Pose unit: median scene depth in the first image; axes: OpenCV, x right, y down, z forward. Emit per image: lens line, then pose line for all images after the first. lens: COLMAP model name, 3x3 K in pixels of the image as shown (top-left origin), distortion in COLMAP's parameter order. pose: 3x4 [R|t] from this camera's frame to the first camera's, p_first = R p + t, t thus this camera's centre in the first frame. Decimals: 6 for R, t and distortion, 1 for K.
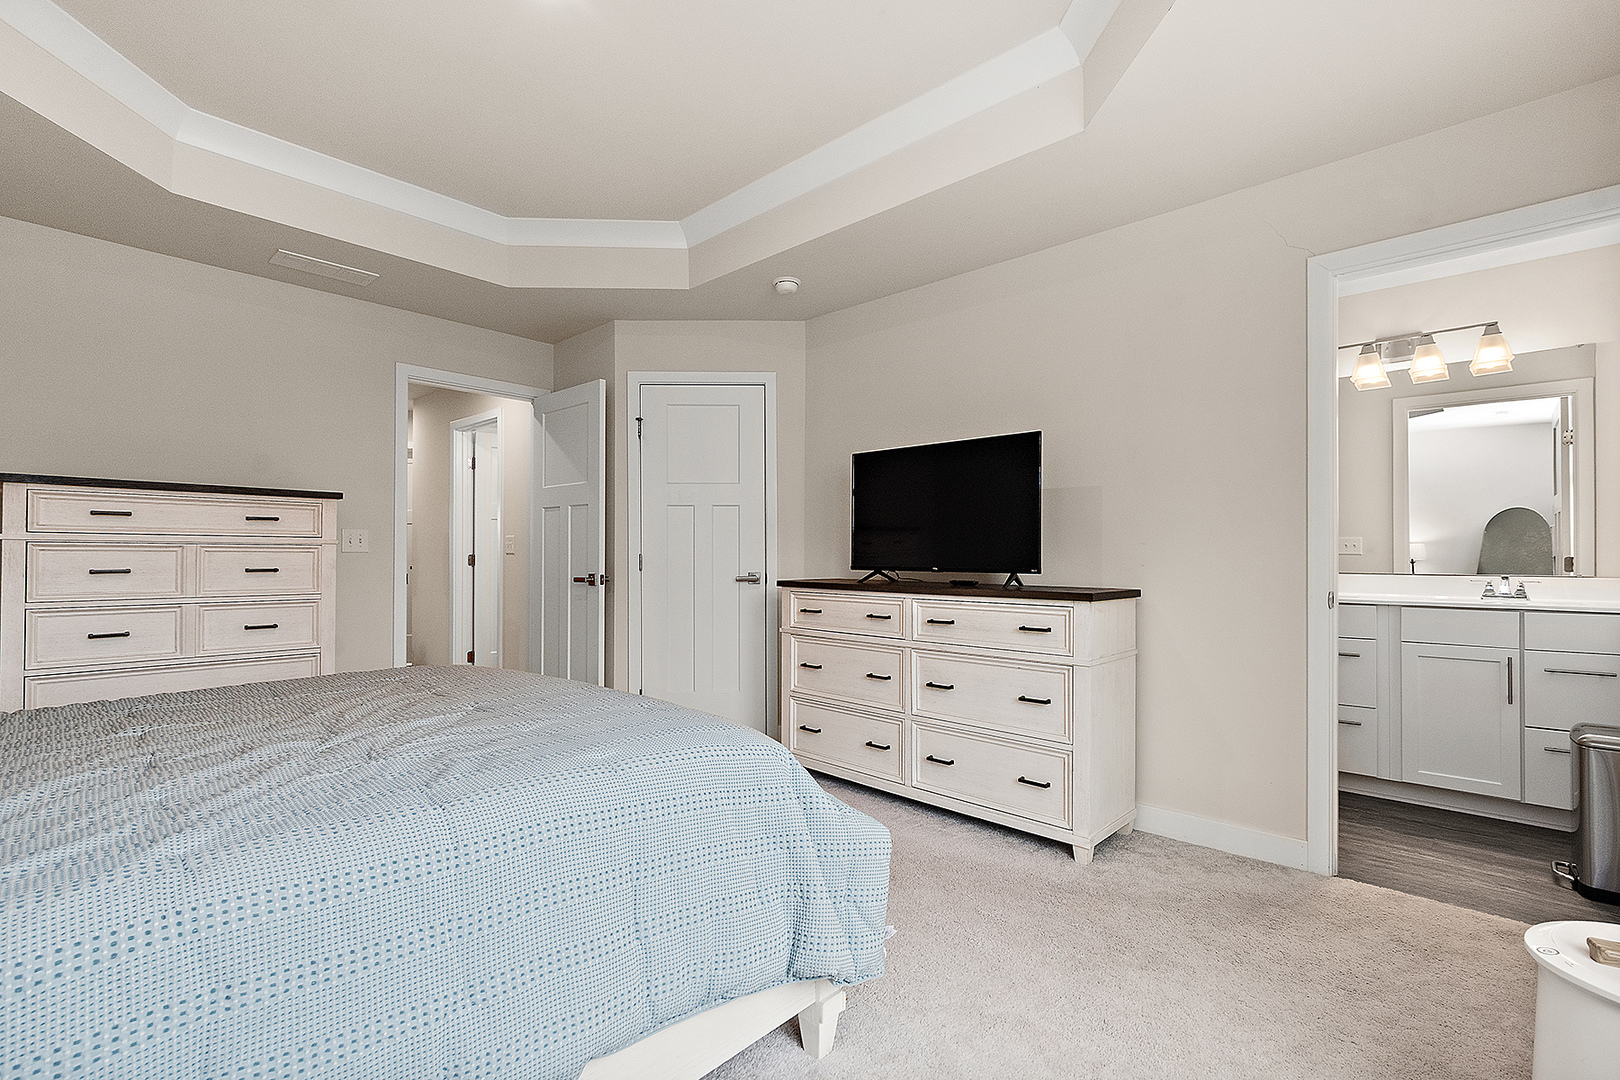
lens RADIAL K [[721.0, 0, 802.9], [0, 721.0, 549.1], [0, 0, 1]] dist [-0.001339, 0.000684]
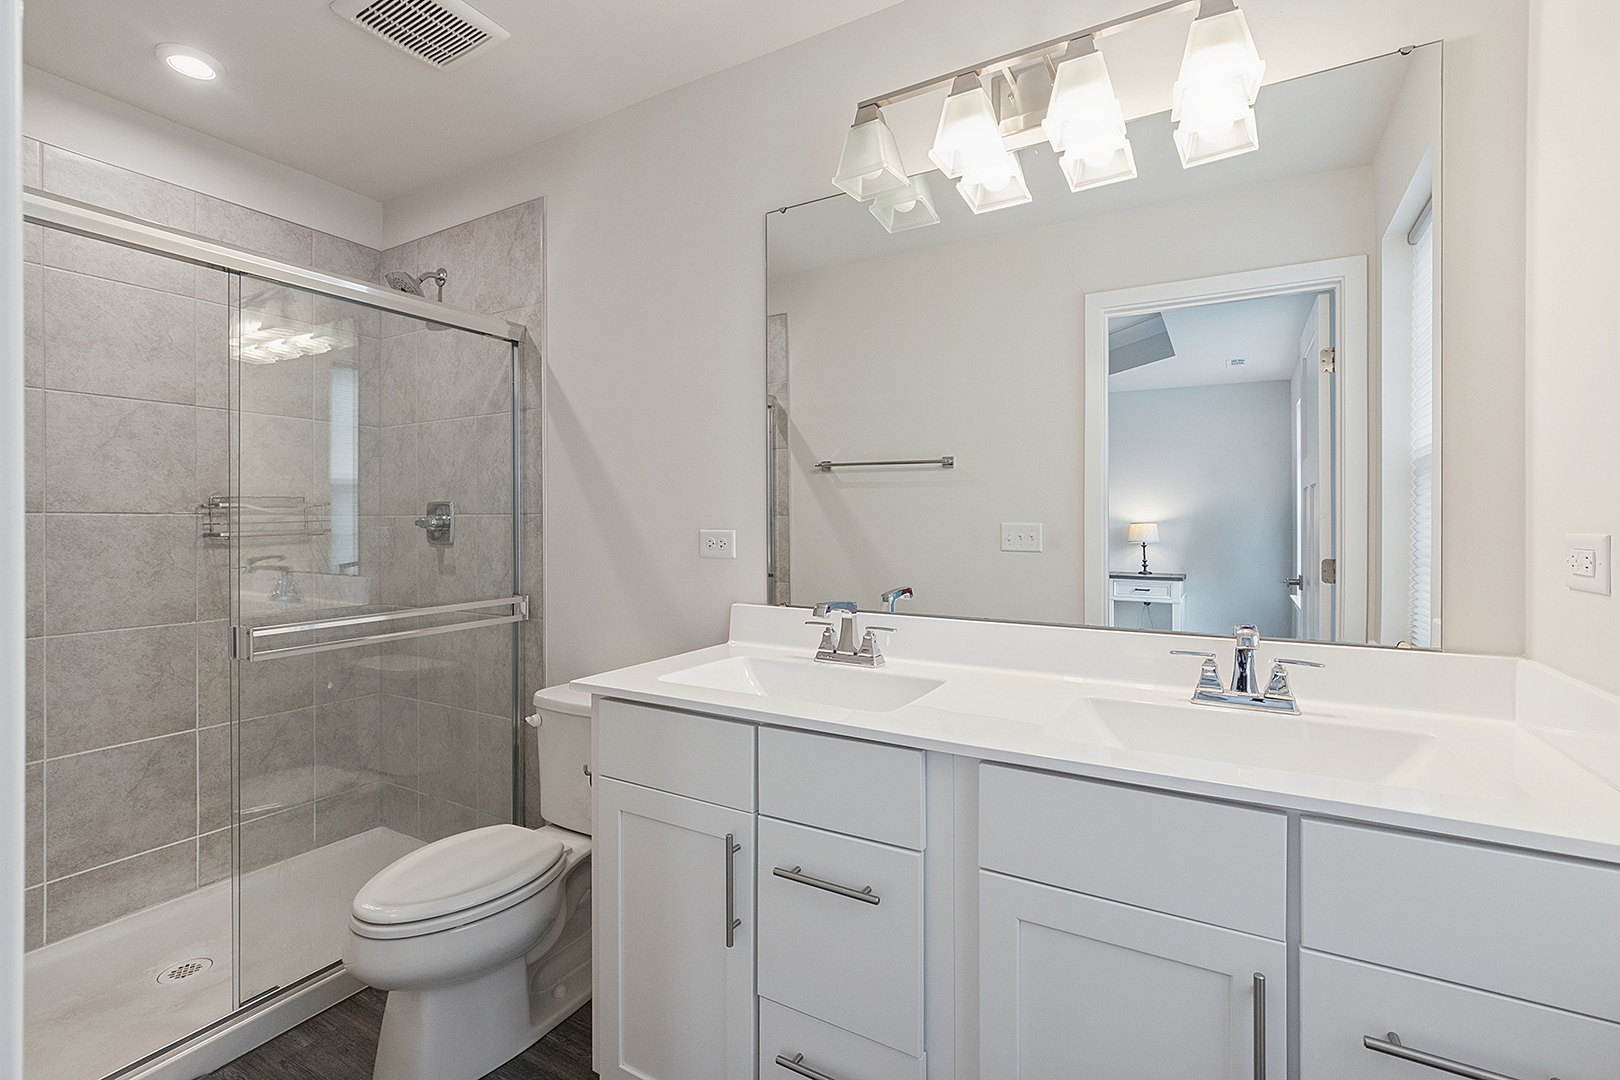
lens RADIAL K [[733.9, 0, 808.0], [0, 733.9, 512.2], [0, 0, 1]] dist [-0.002051, 0.000045]
pose [[0.972461, -0.000754, 0.233065, 0.669851], [0.002089, 0.999983, -0.005482, -0.031512], [-0.233057, 0.005818, 0.972446, 0.686560]]
